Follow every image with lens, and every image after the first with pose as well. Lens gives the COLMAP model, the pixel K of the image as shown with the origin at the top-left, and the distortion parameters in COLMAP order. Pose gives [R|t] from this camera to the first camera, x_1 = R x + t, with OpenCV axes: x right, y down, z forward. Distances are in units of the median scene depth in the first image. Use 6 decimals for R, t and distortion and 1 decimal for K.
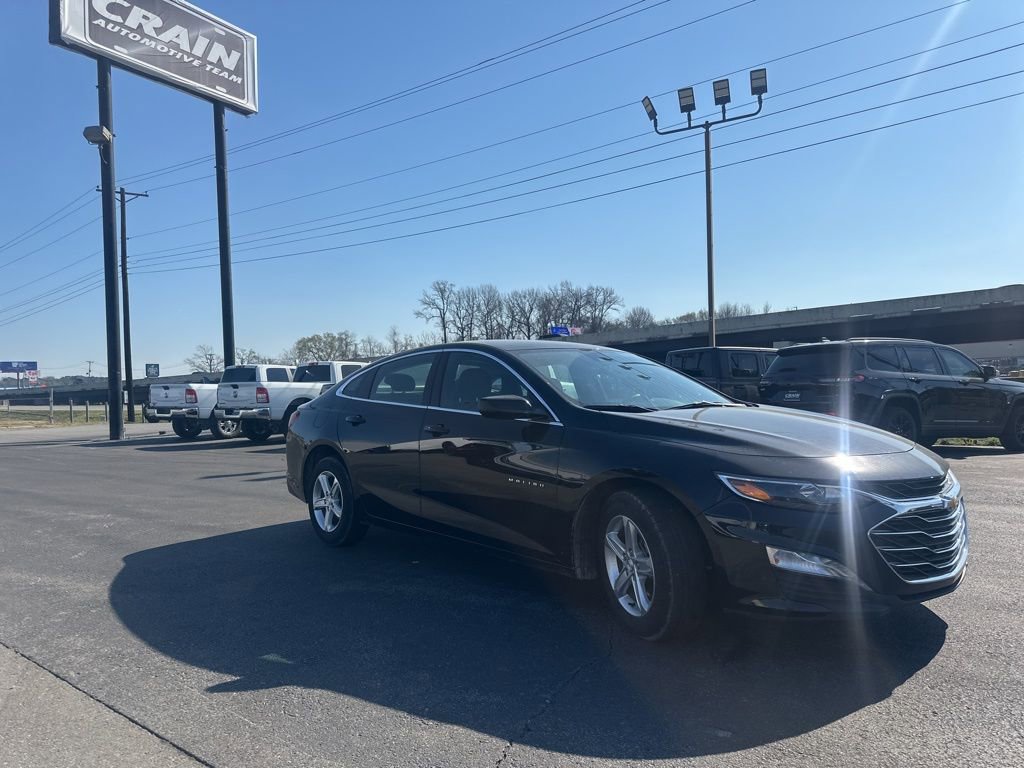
lens RADIAL K [[701.3, 0, 520.8], [0, 701.3, 395.1], [0, 0, 1]] dist [0.134690, -0.242313]
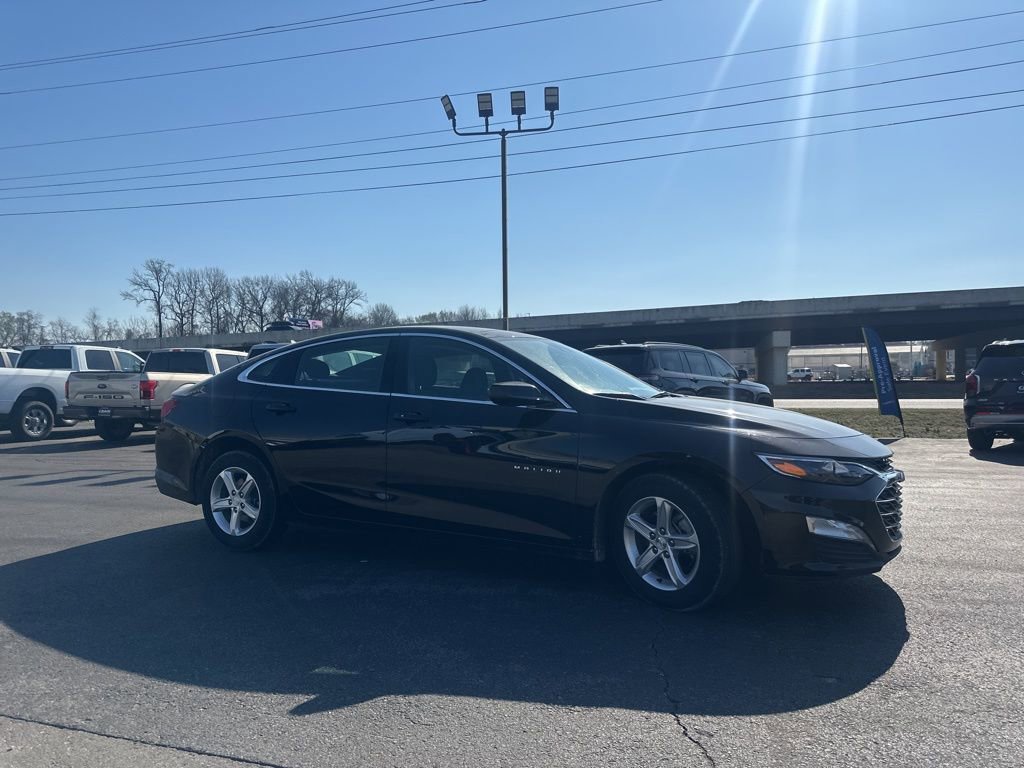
lens RADIAL K [[705.6, 0, 519.0], [0, 705.6, 391.8], [0, 0, 1]] dist [0.112377, -0.169427]
pose [[0.935308, 0.014578, 0.353534, -0.077030], [-0.014137, 0.999893, -0.003830, 0.003818], [-0.353552, -0.001416, 0.935414, 0.014793]]
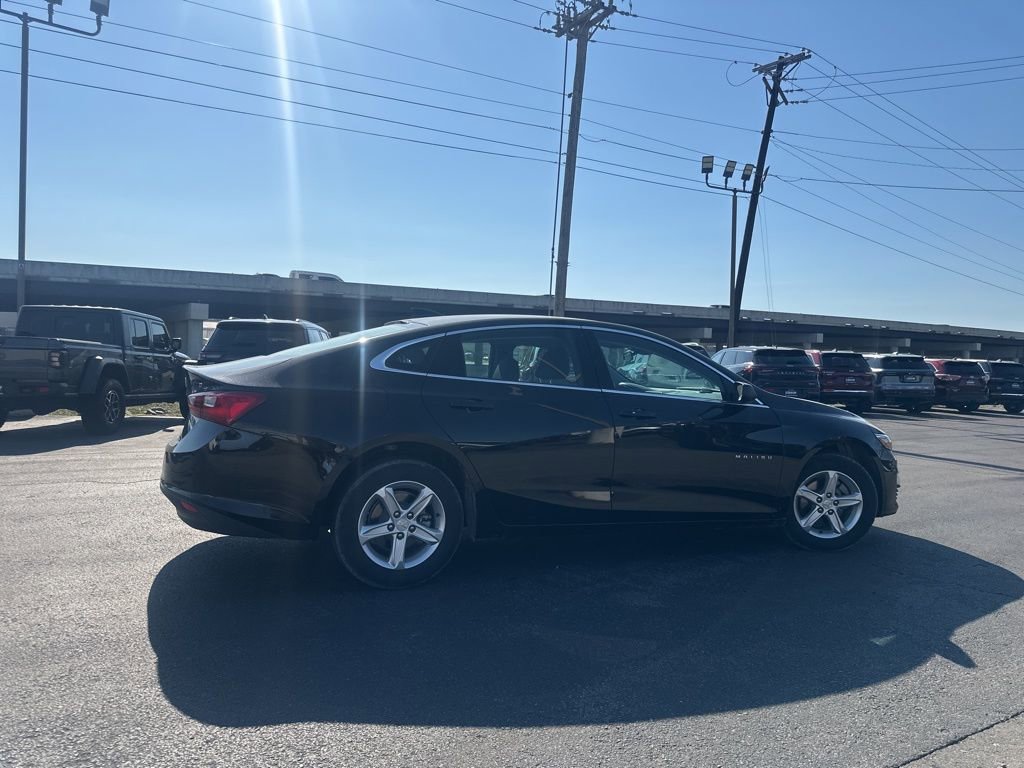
lens RADIAL K [[713.7, 0, 512.0], [0, 713.7, 384.0], [0, 0, 1]] dist [0.049033, -0.048105]
pose [[0.365113, 0.010795, 0.930901, -0.259995], [-0.032705, 0.999464, 0.001237, 0.003042], [-0.930388, -0.030896, 0.365271, 0.194734]]
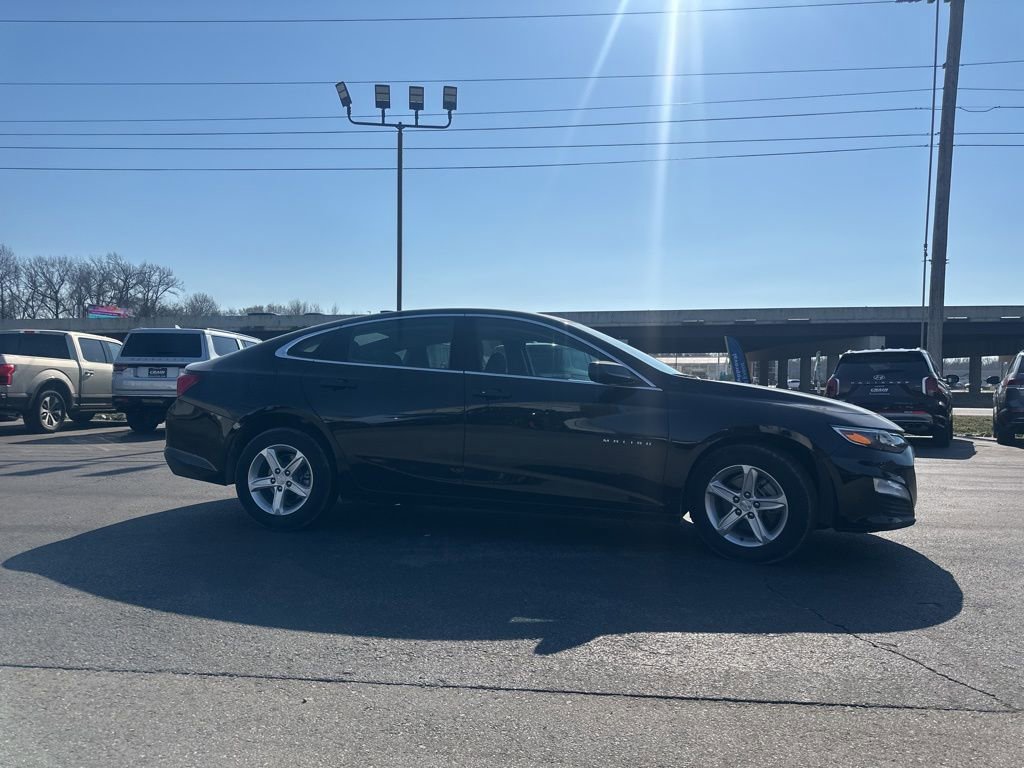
lens RADIAL K [[714.5, 0, 518.3], [0, 714.5, 385.4], [0, 0, 1]] dist [0.037021, -0.048267]
pose [[0.829548, 0.038226, 0.557125, -0.154098], [-0.031898, 0.999269, -0.021068, 0.013611], [-0.557523, -0.000294, 0.830161, 0.038091]]
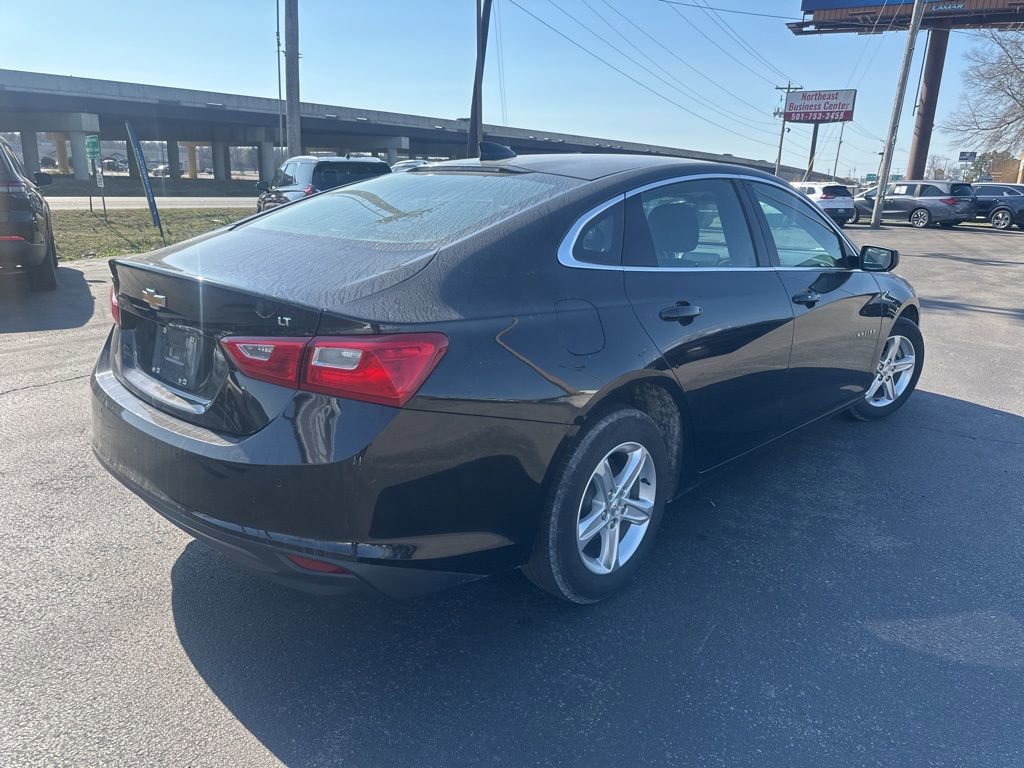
lens RADIAL K [[714.5, 0, 518.3], [0, 714.5, 385.4], [0, 0, 1]] dist [0.037021, -0.048267]
pose [[-0.065012, -0.246222, 0.967031, -0.202336], [-0.018221, 0.969212, 0.245552, -0.009676], [-0.997718, -0.001656, -0.067496, 0.324447]]
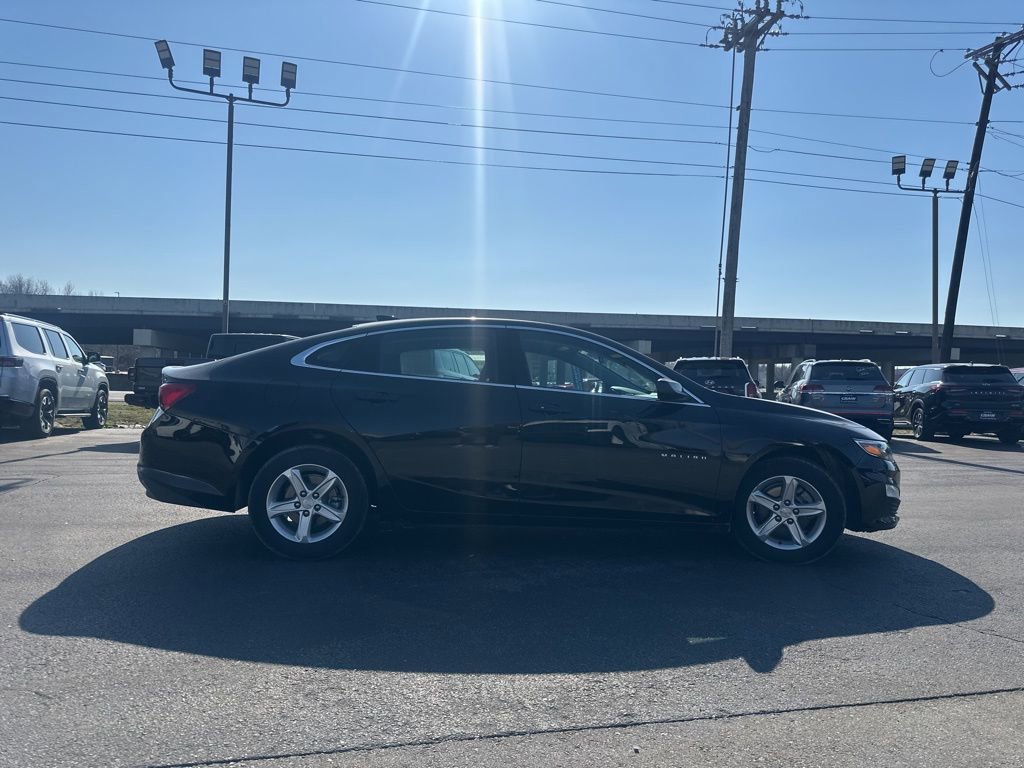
lens RADIAL K [[714.5, 0, 518.3], [0, 714.5, 385.4], [0, 0, 1]] dist [0.037021, -0.048267]
pose [[0.619819, 0.042353, 0.783601, -0.220084], [-0.036819, 0.999012, -0.024872, 0.010063], [-0.783881, -0.013436, 0.620766, 0.102874]]
